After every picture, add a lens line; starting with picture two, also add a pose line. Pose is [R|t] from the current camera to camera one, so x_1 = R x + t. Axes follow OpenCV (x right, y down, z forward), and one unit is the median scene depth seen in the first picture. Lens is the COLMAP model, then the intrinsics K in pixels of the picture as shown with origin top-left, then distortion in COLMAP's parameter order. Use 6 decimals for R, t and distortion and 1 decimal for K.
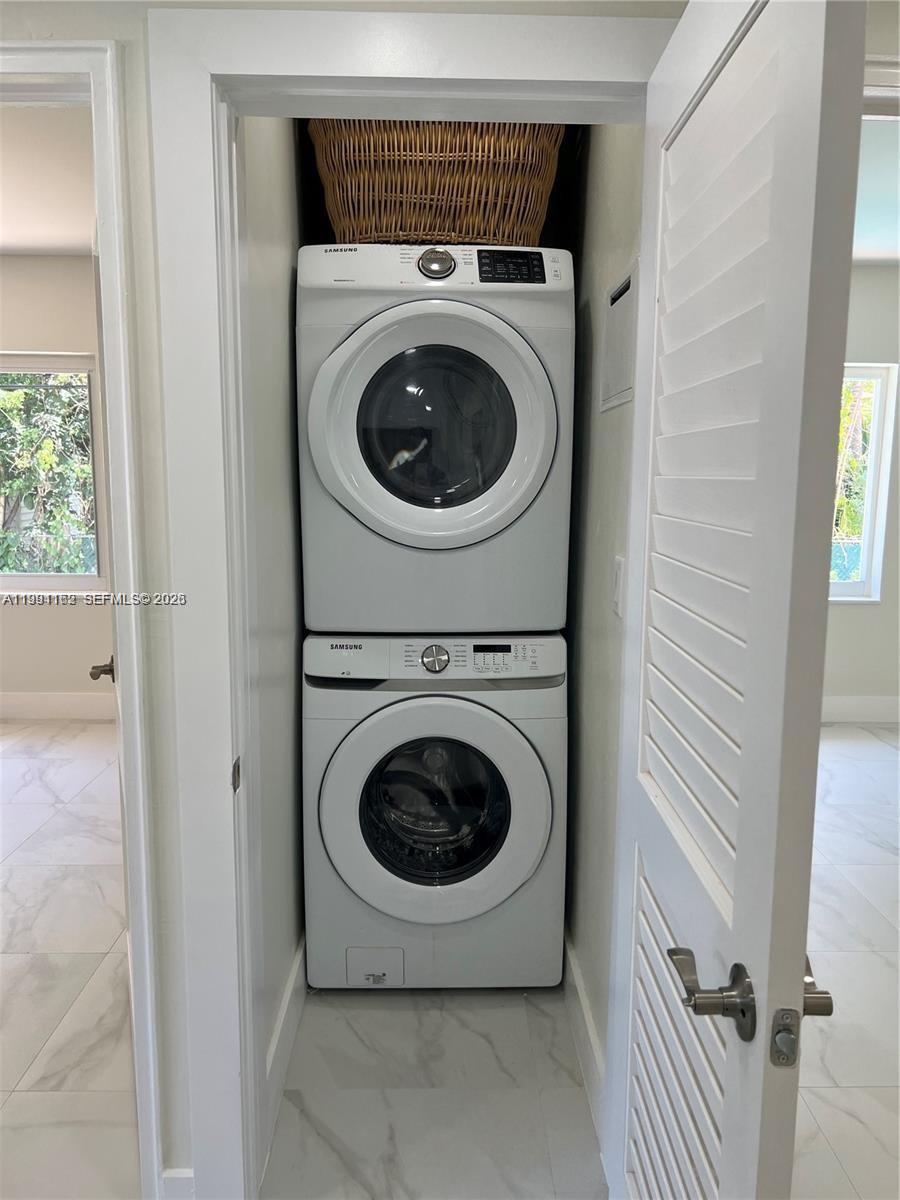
lens RADIAL K [[912.8, 0, 450.0], [0, 912.8, 600.0], [0, 0, 1]] dist [0.042978, -0.041972]
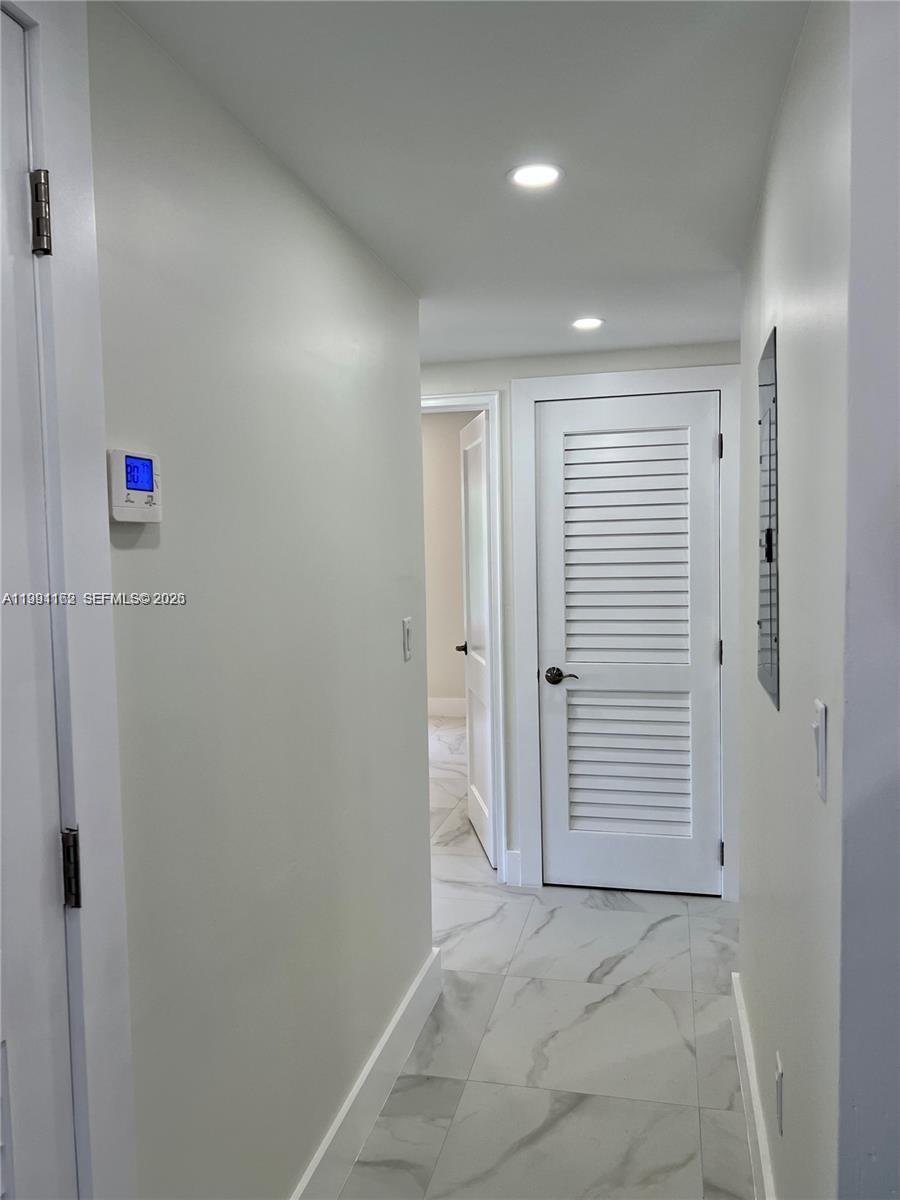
lens RADIAL K [[912.8, 0, 450.0], [0, 912.8, 600.0], [0, 0, 1]] dist [0.042978, -0.041972]
pose [[0.971609, -0.013551, -0.236203, 0.048353], [-0.005111, 0.996923, -0.078219, 0.084376], [0.236536, 0.077205, 0.968551, -0.634381]]
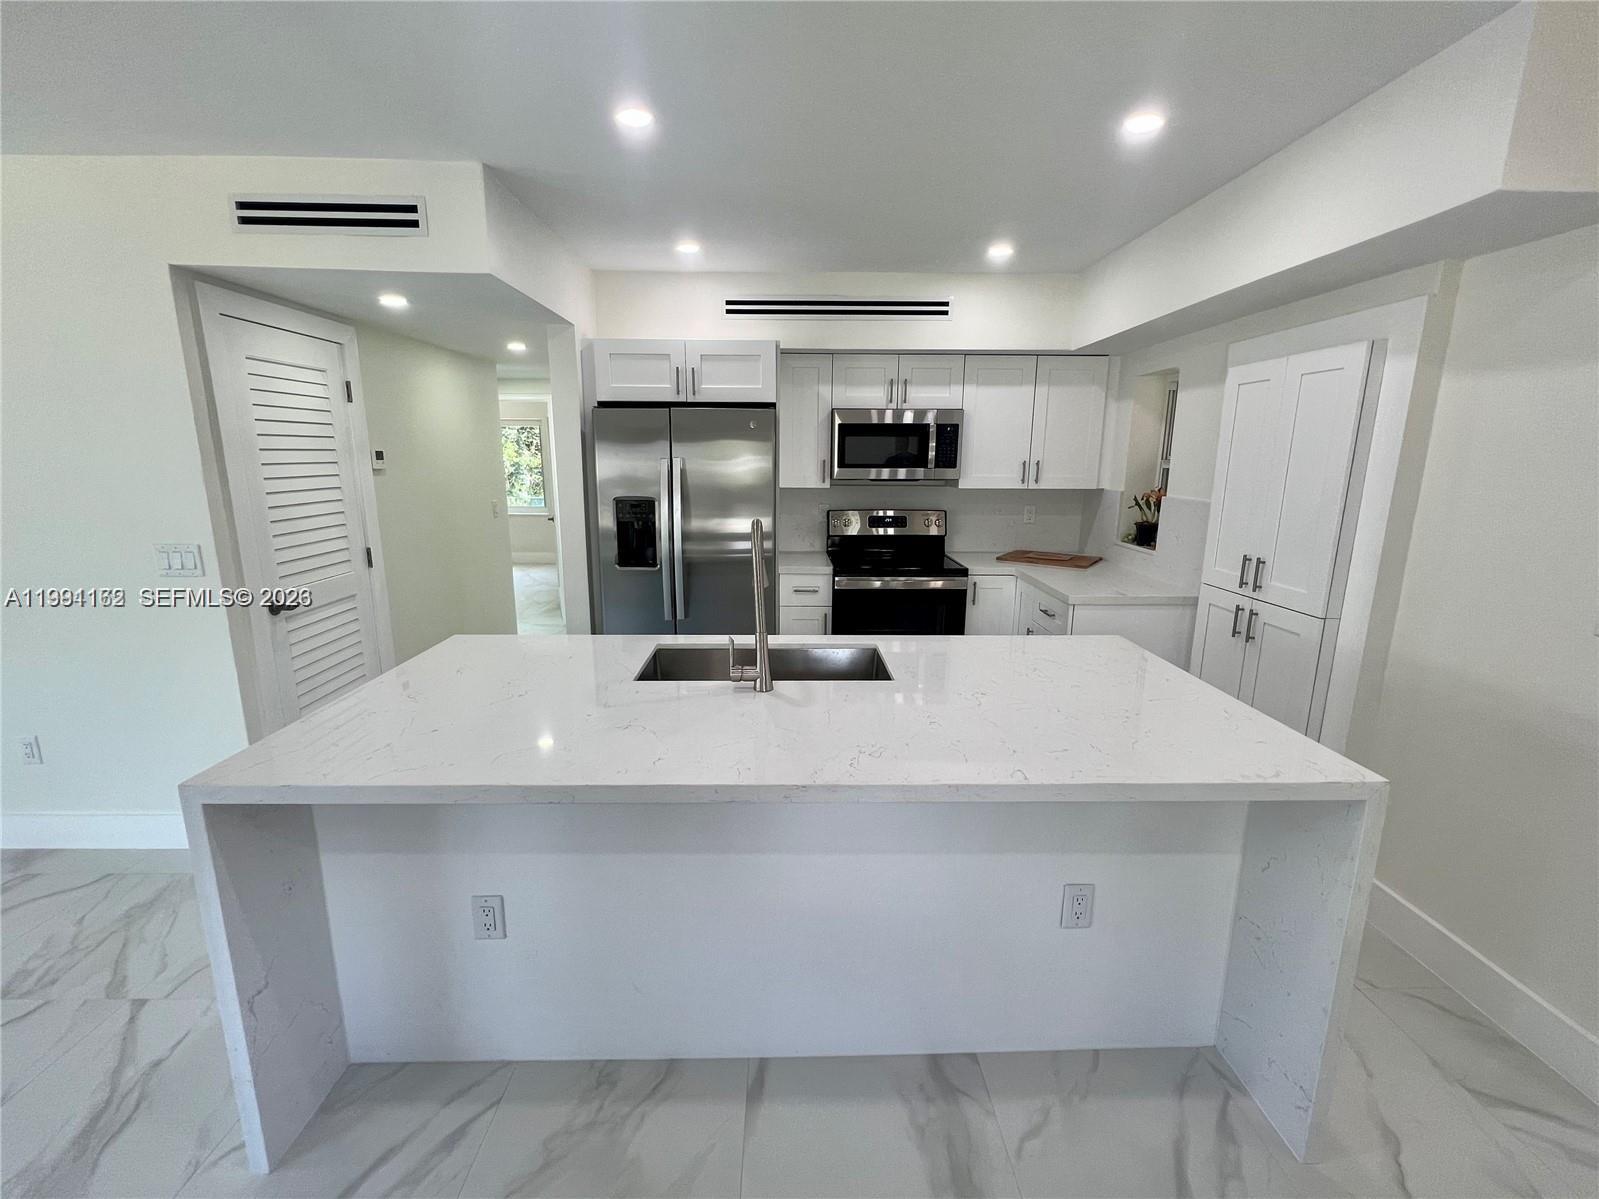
lens RADIAL K [[670.9, 0, 799.4], [0, 670.9, 595.1], [0, 0, 1]] dist [-0.001221, 0.000606]
pose [[0.999922, -0.000824, 0.012452, 0.448285], [0.000009, 0.997864, 0.065331, 0.146789], [-0.012479, -0.065326, 0.997786, -1.320667]]
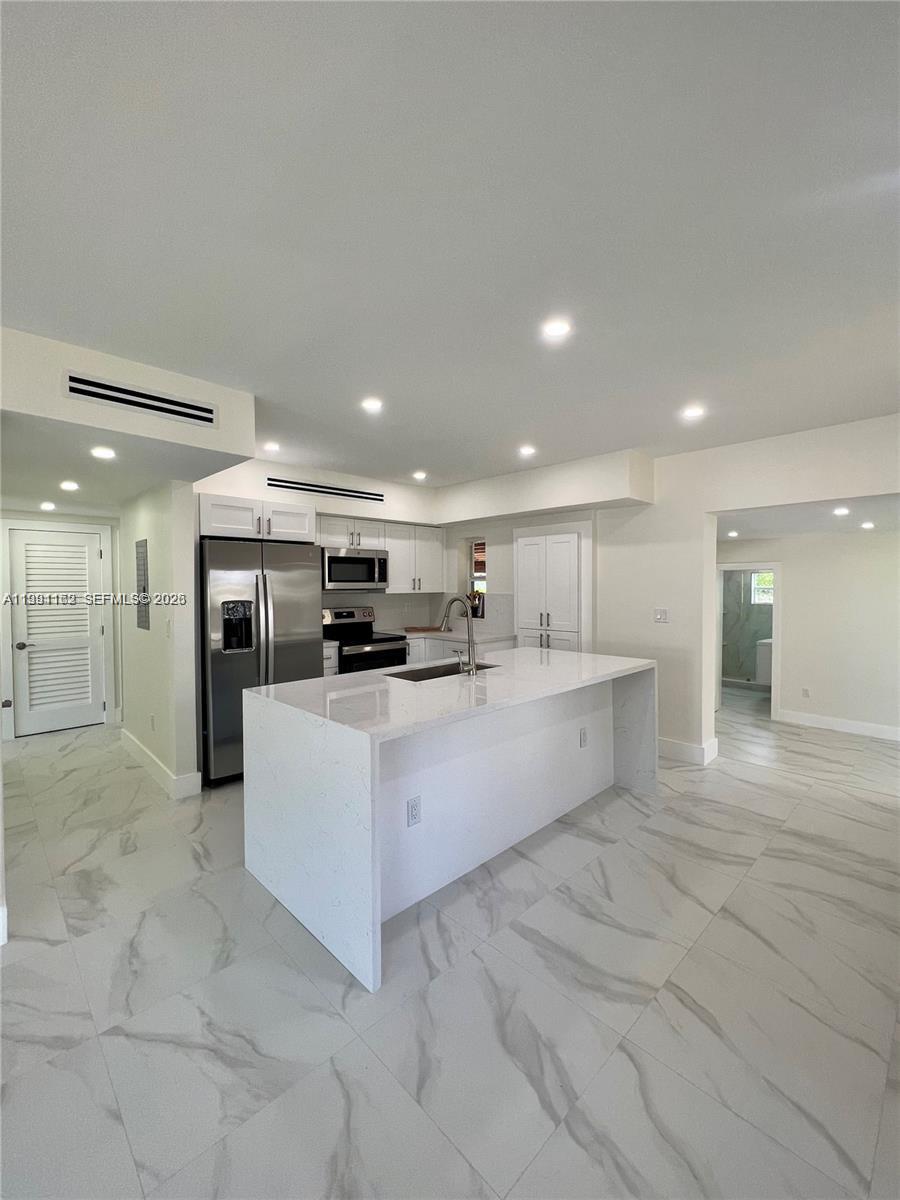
lens RADIAL K [[491.5, 0, 450.0], [0, 491.5, 600.0], [0, 0, 1]] dist [-0.000277, 0.000116]
pose [[0.723108, -0.028758, 0.690136, -0.172046], [0.104832, 0.992128, -0.068498, 0.183392], [-0.682734, 0.121880, 0.720430, -1.382084]]
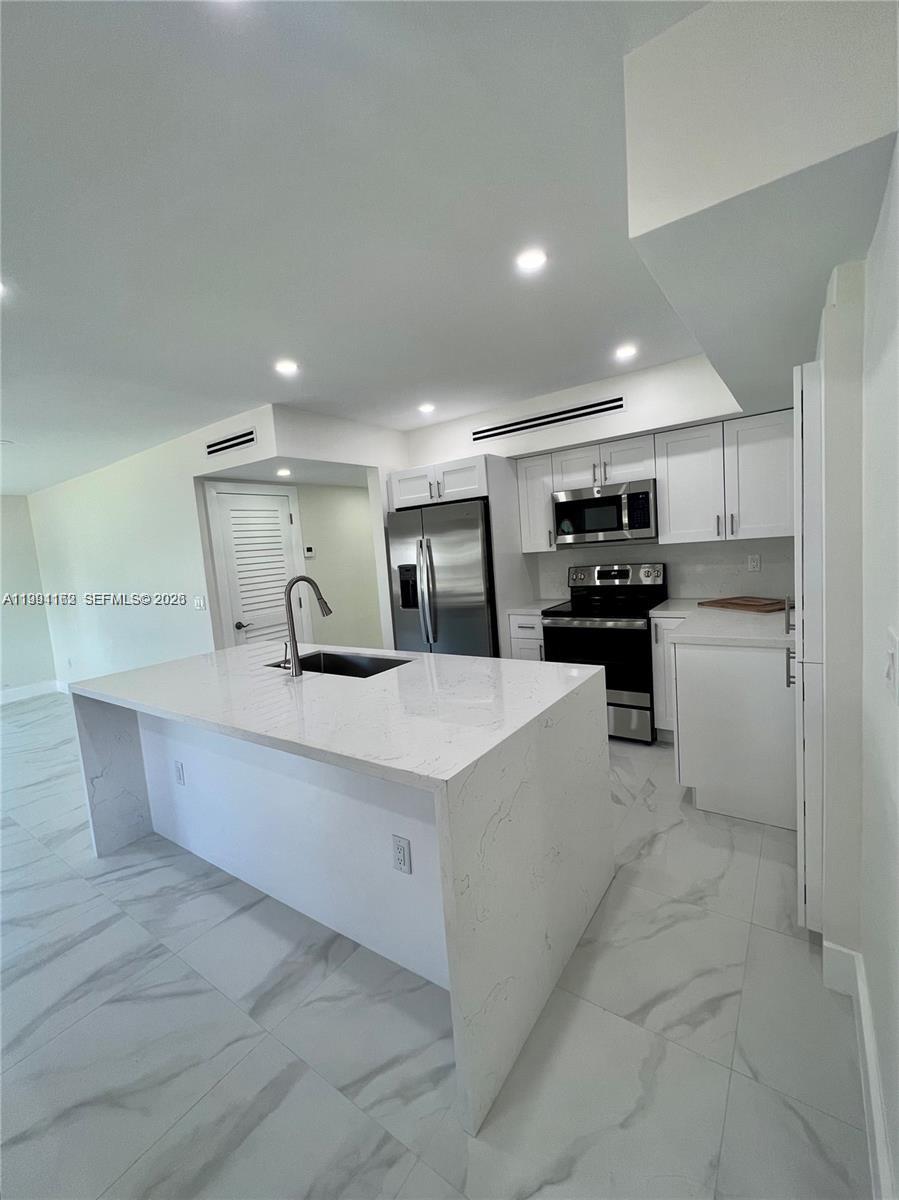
lens RADIAL K [[497.3, 0, 455.3], [0, 497.3, 596.7], [0, 0, 1]] dist [-0.000265, -0.000014]
pose [[0.815580, -0.008800, -0.578578, 0.990531], [0.000265, 0.999890, -0.014835, 0.160143], [0.578645, 0.011946, 0.815492, -1.218263]]
